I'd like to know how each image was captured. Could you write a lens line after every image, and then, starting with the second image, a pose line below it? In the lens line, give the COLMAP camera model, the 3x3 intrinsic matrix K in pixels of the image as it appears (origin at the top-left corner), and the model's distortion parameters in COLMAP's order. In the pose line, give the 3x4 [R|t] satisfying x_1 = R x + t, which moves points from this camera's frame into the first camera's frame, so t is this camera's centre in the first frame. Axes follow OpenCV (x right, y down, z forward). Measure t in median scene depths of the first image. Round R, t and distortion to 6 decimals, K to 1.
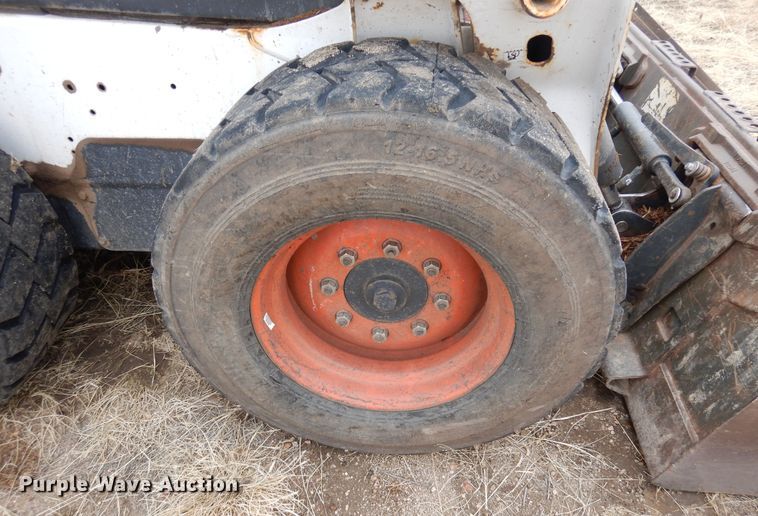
lens RADIAL K [[526.5, 0, 380.0], [0, 526.5, 283.1], [0, 0, 1]] dist [0.003955, 0.002883]
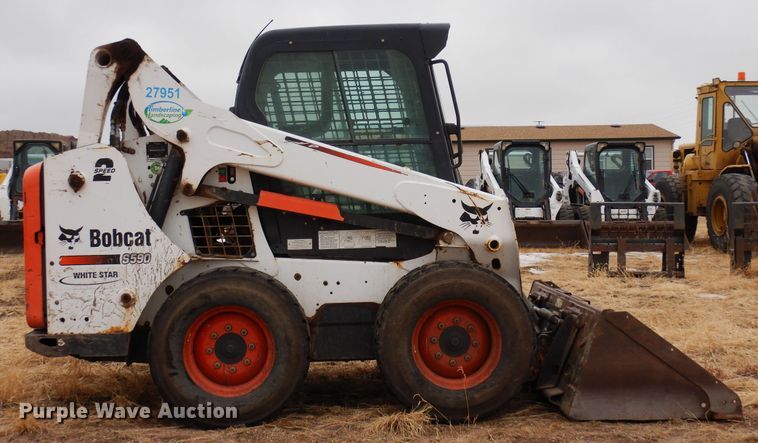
lens RADIAL K [[1012.9, 0, 379.0], [0, 1012.9, 221.5], [0, 0, 1]] dist [-0.020108, 0.027571]
pose [[0.990520, 0.000771, 0.137364, -1.105188], [0.084870, 0.782856, -0.616387, 2.750418], [-0.108011, 0.622202, 0.775370, -3.424676]]
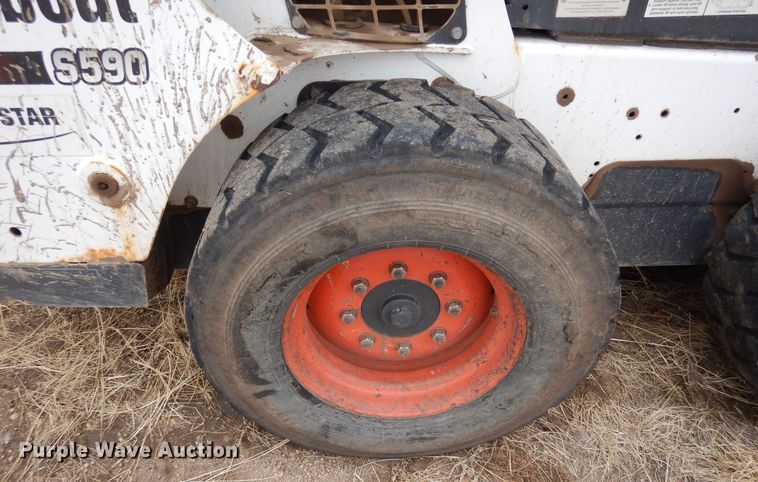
lens RADIAL K [[536.8, 0, 380.5], [0, 536.8, 285.2], [0, 0, 1]] dist [0.006498, 0.002856]
pose [[0.993456, -0.052614, 0.101371, -1.296751], [0.051945, 0.998607, 0.009234, -0.079921], [-0.101716, -0.003908, 0.994806, 0.008146]]
